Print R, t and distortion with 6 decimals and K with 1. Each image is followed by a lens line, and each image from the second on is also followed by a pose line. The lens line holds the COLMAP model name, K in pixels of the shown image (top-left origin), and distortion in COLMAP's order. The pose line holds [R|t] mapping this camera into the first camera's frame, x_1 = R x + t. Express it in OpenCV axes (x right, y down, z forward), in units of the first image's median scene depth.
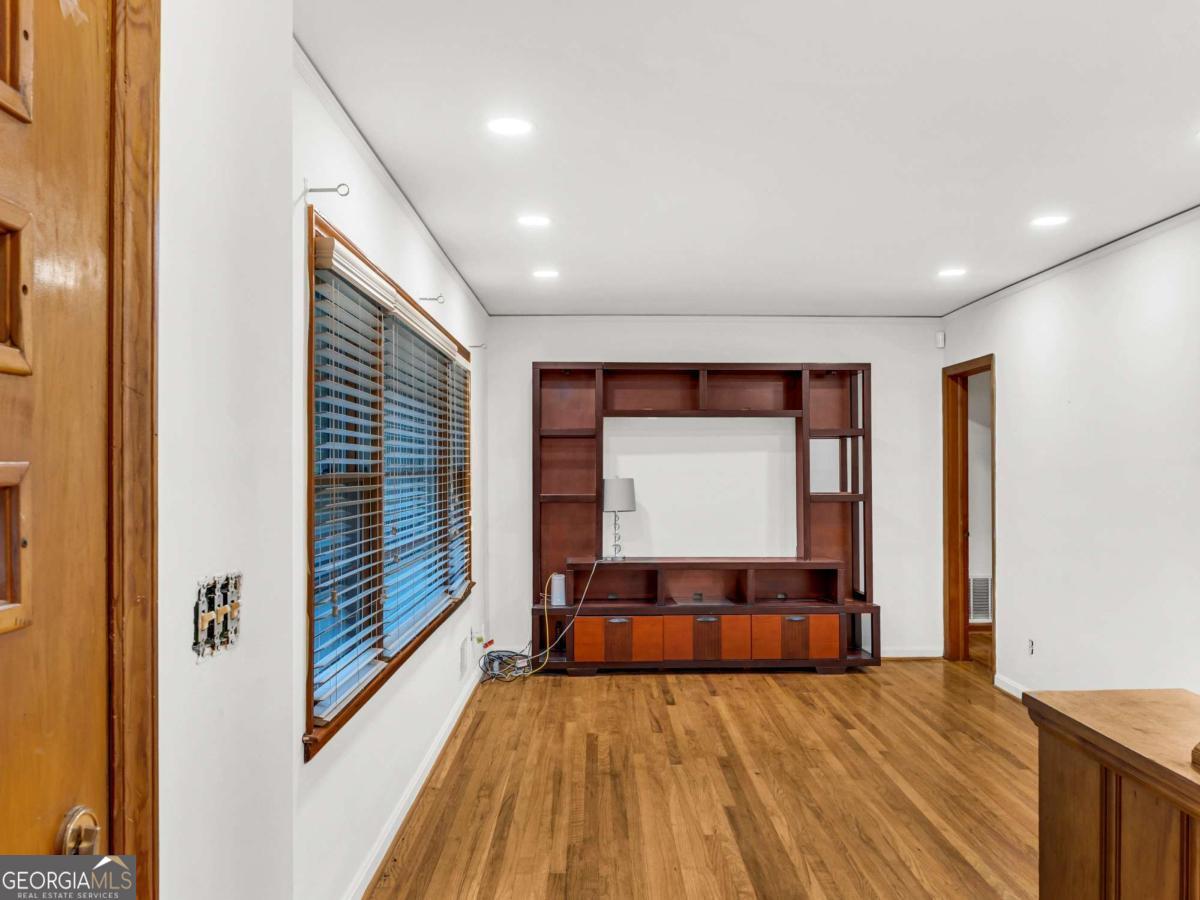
lens RADIAL K [[970.1, 0, 600.5], [0, 970.1, 457.3], [0, 0, 1]] dist [0.003782, -0.021240]
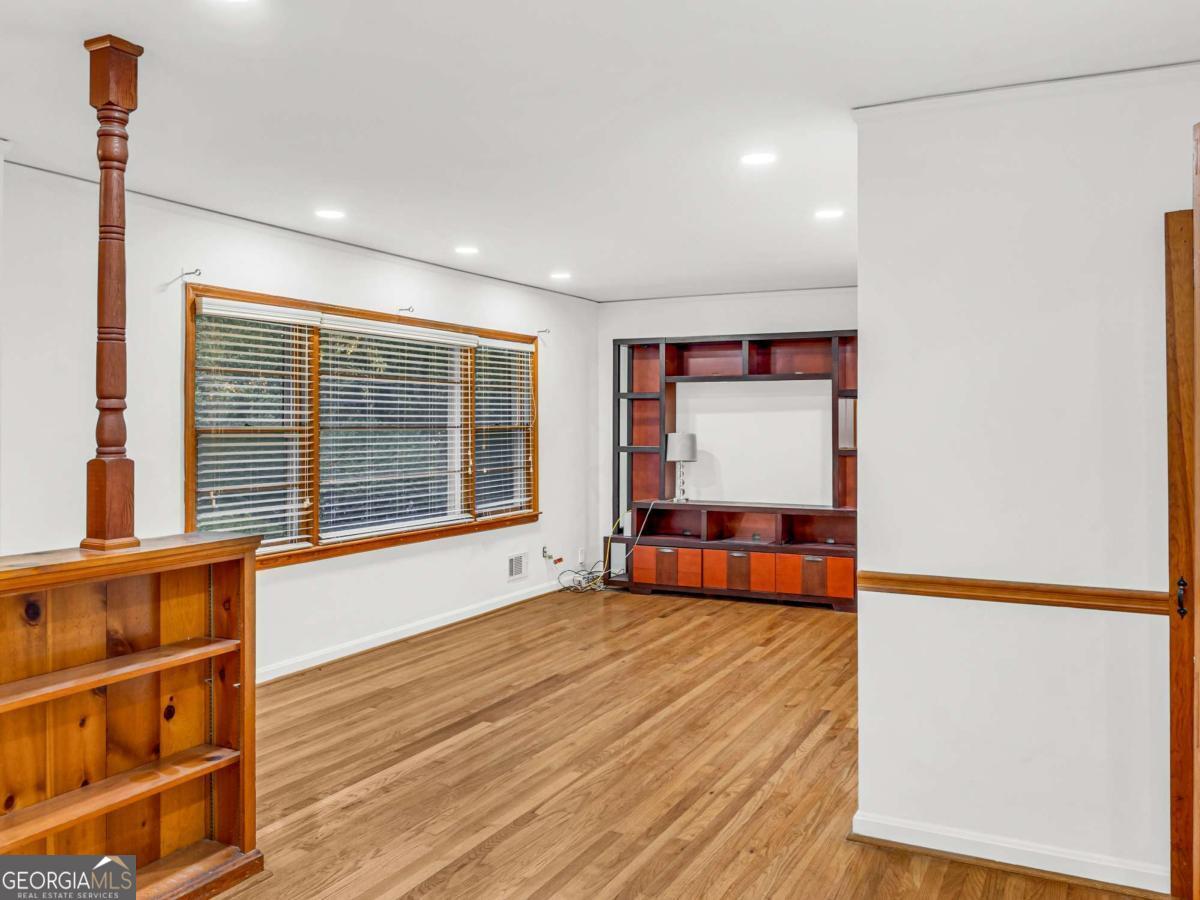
lens RADIAL K [[970.1, 0, 602.3], [0, 970.1, 407.9], [0, 0, 1]] dist [0.003782, -0.021240]
pose [[0.885787, -0.005579, -0.464059, 0.506157], [0.002574, 0.999971, -0.007108, -0.001104], [0.464085, 0.005102, 0.885776, -0.106236]]
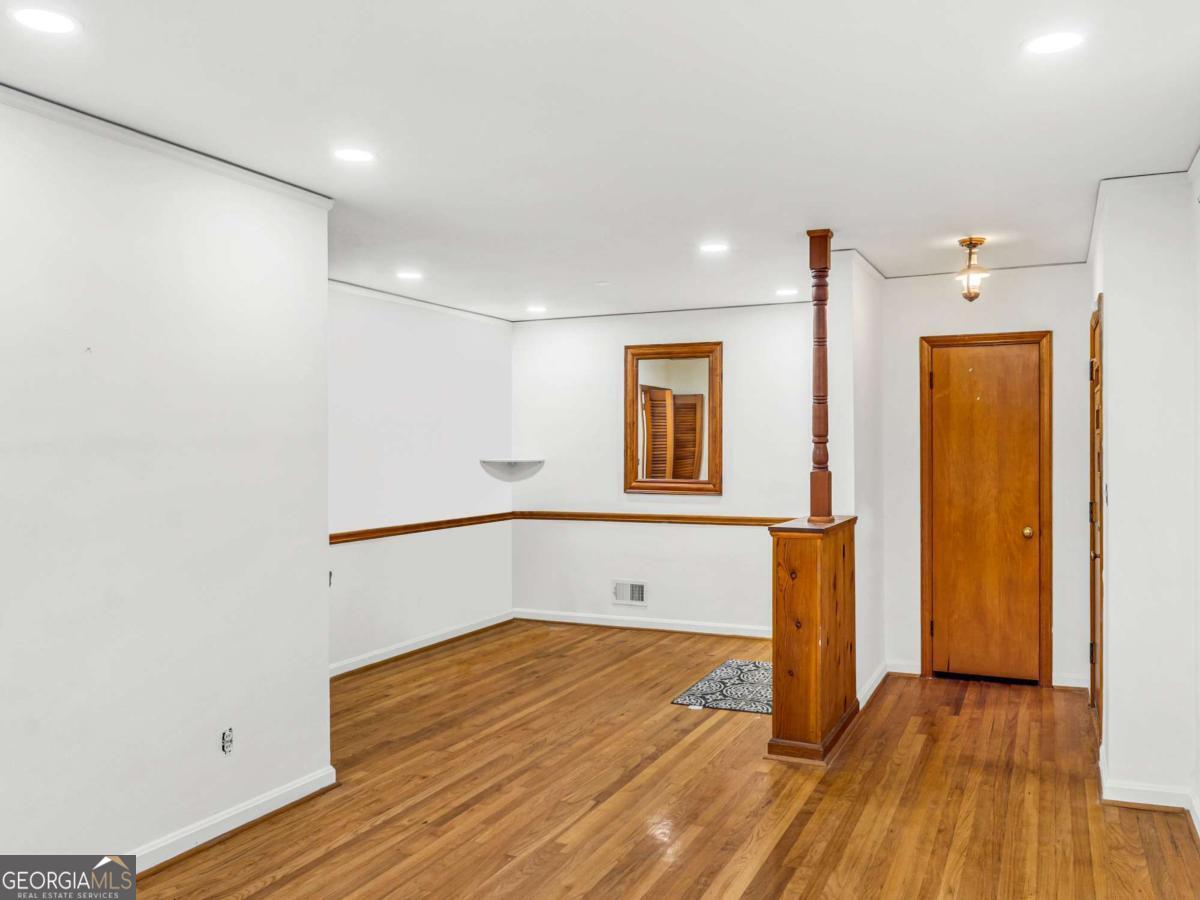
lens RADIAL K [[970.1, 0, 606.1], [0, 970.1, 450.0], [0, 0, 1]] dist [0.003782, -0.021240]
pose [[-0.908936, 0.001472, 0.416933, -0.040062], [-0.002321, 0.999960, -0.008592, 0.007992], [-0.416929, -0.008777, -0.908897, 0.911100]]
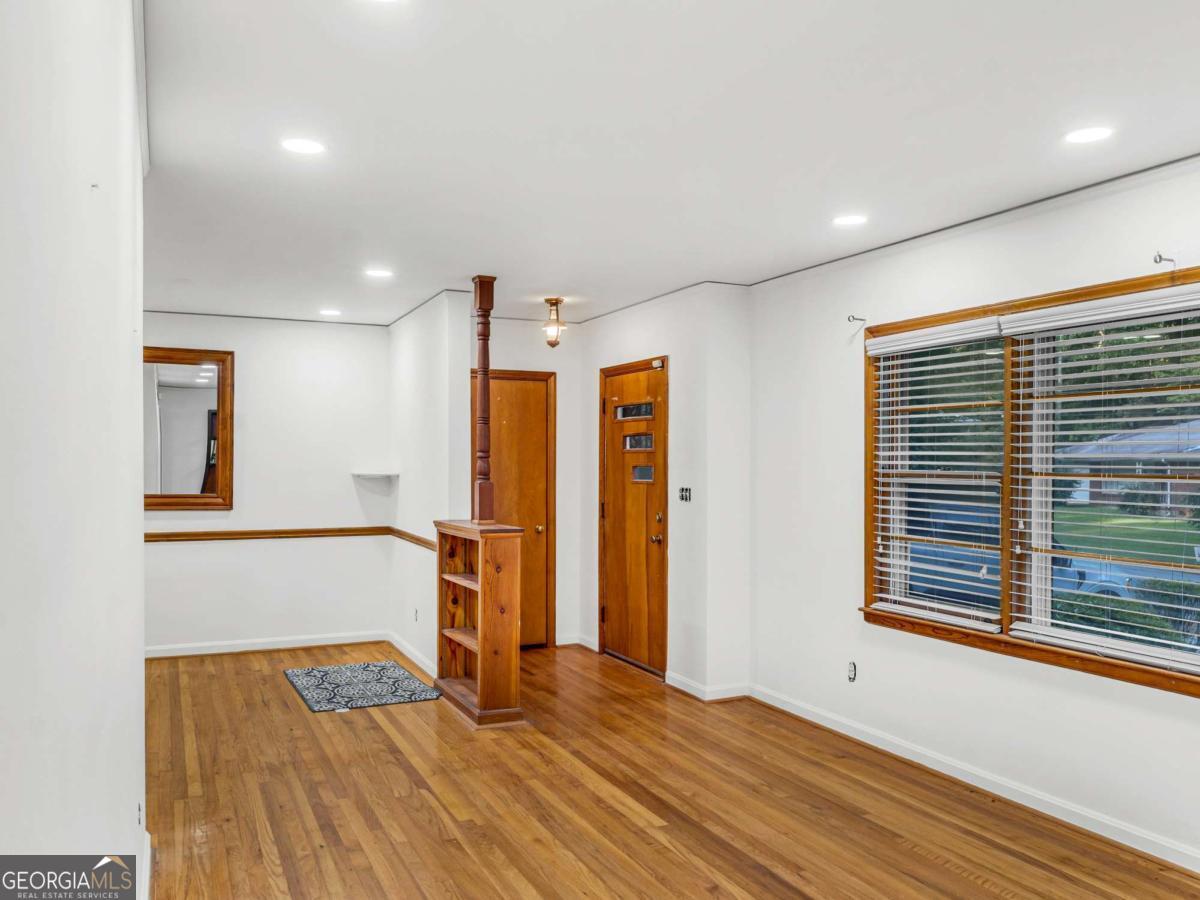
lens RADIAL K [[970.1, 0, 614.3], [0, 970.1, 467.8], [0, 0, 1]] dist [0.003782, -0.021240]
pose [[-0.910315, 0.001059, -0.413915, 0.373002], [0.002174, 0.999995, -0.002223, 0.006856], [0.413910, -0.002923, -0.910313, 1.011273]]
